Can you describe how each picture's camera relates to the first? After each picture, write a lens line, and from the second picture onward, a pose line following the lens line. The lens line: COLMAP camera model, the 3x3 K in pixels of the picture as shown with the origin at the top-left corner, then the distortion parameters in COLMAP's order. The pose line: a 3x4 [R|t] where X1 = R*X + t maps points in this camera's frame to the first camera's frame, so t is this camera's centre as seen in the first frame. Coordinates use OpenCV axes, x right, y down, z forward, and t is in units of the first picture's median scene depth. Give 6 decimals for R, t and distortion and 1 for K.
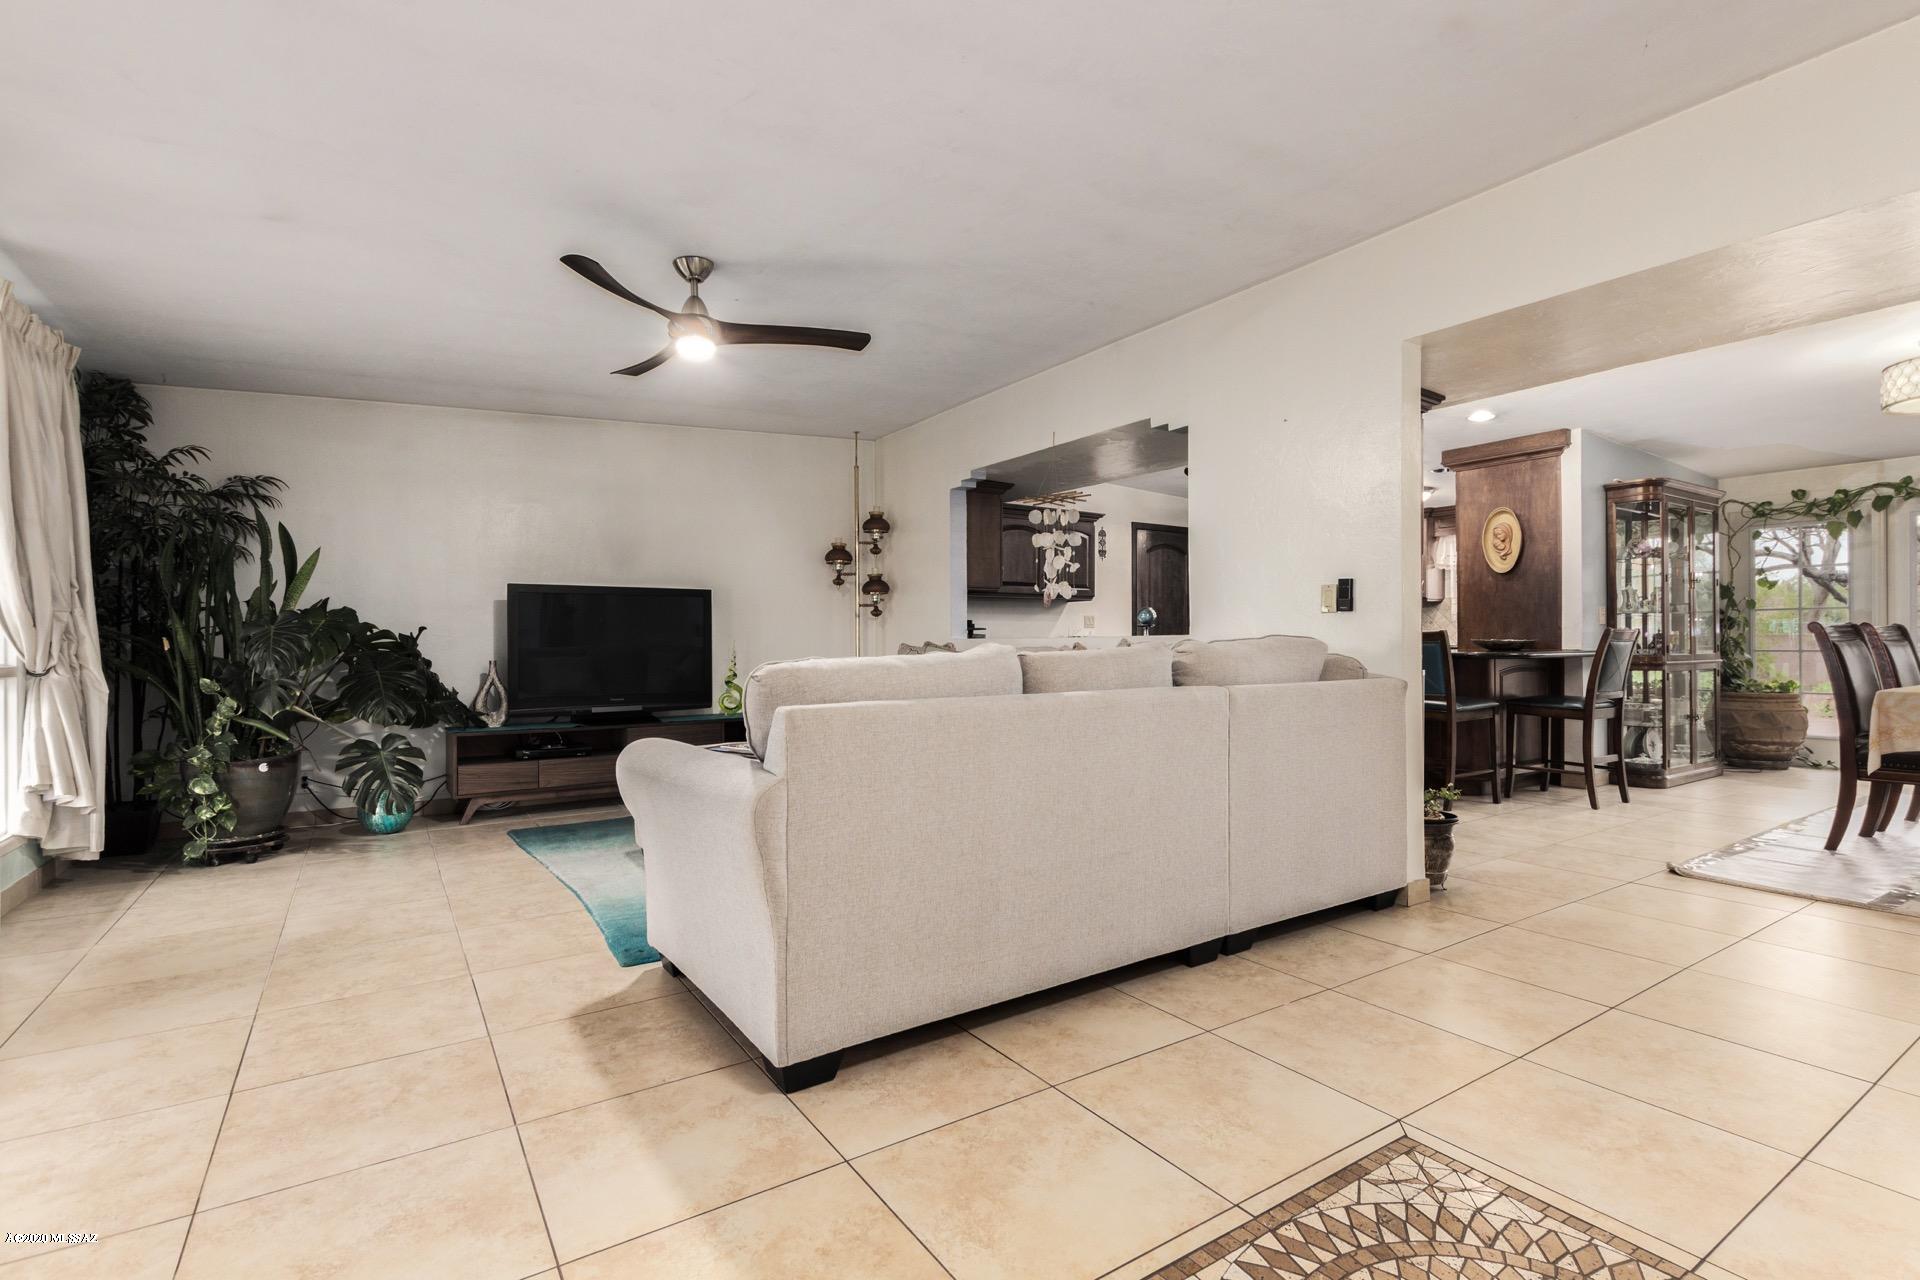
lens RADIAL K [[900.0, 0, 960.0], [0, 900.0, 640.0], [0, 0, 1]] dist [0.002791, 0.000196]
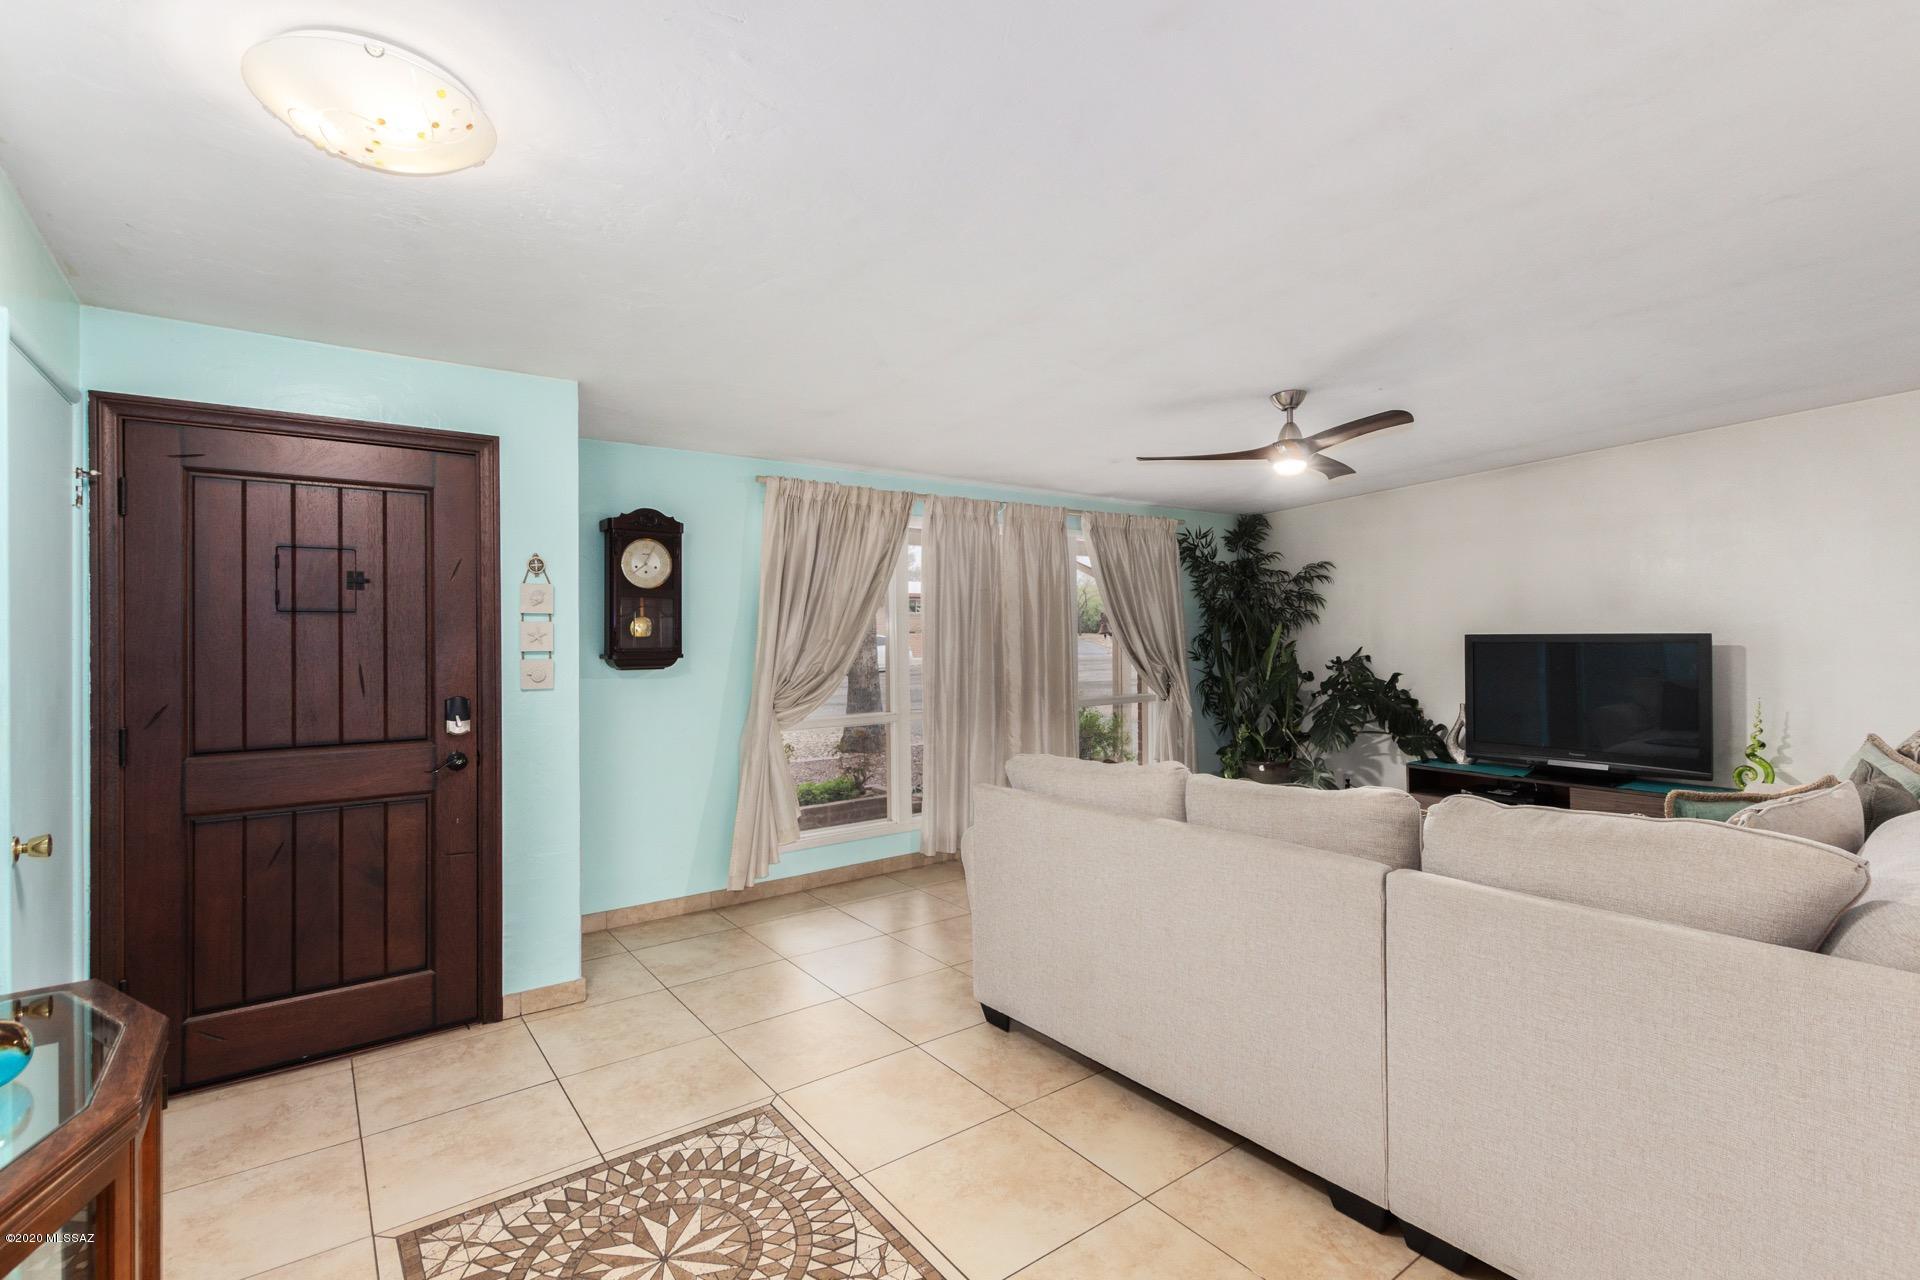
lens RADIAL K [[880.7, 0, 963.5], [0, 880.7, 624.8], [0, 0, 1]] dist [-0.000062, -0.000381]
pose [[0.054422, -0.002103, -0.998516, 0.810093], [0.011611, 0.999932, -0.001473, -0.122698], [0.998450, -0.011514, 0.054443, 0.508614]]
